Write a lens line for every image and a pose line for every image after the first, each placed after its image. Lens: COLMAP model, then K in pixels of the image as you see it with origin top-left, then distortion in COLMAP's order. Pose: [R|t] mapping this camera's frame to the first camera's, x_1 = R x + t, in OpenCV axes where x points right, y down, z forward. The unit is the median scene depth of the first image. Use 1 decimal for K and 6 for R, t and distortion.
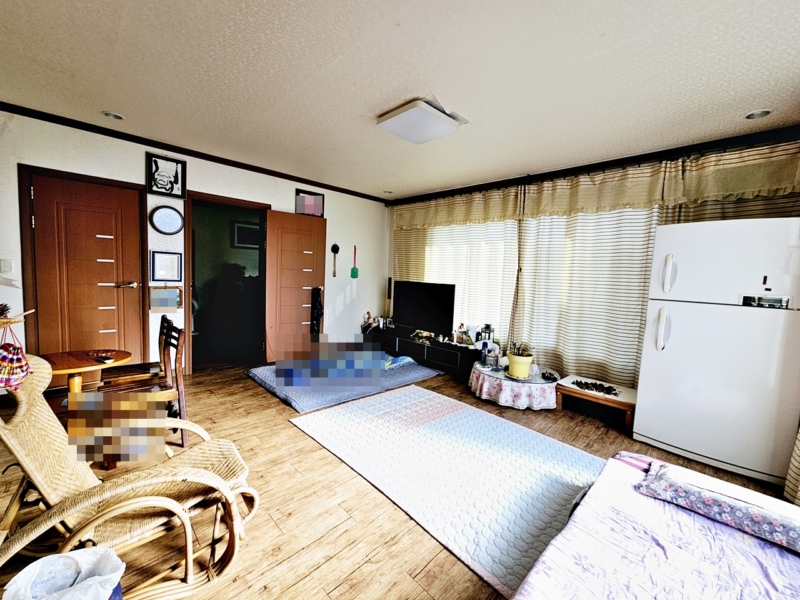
lens RADIAL K [[325.2, 0, 400.0], [0, 325.2, 300.0], [0, 0, 1]] dist [-0.000837, -0.000179]
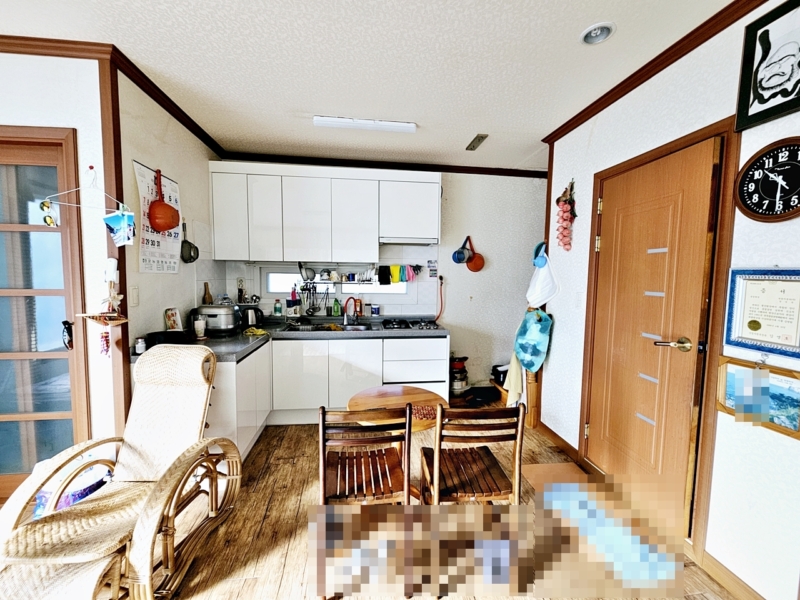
lens RADIAL K [[325.2, 0, 400.0], [0, 325.2, 300.0], [0, 0, 1]] dist [-0.000837, -0.000179]
pose [[-0.601434, 0.008323, -0.798879, -0.189974], [-0.100609, 0.991196, 0.086070, -0.108506], [0.792562, 0.132139, -0.595302, 0.926063]]
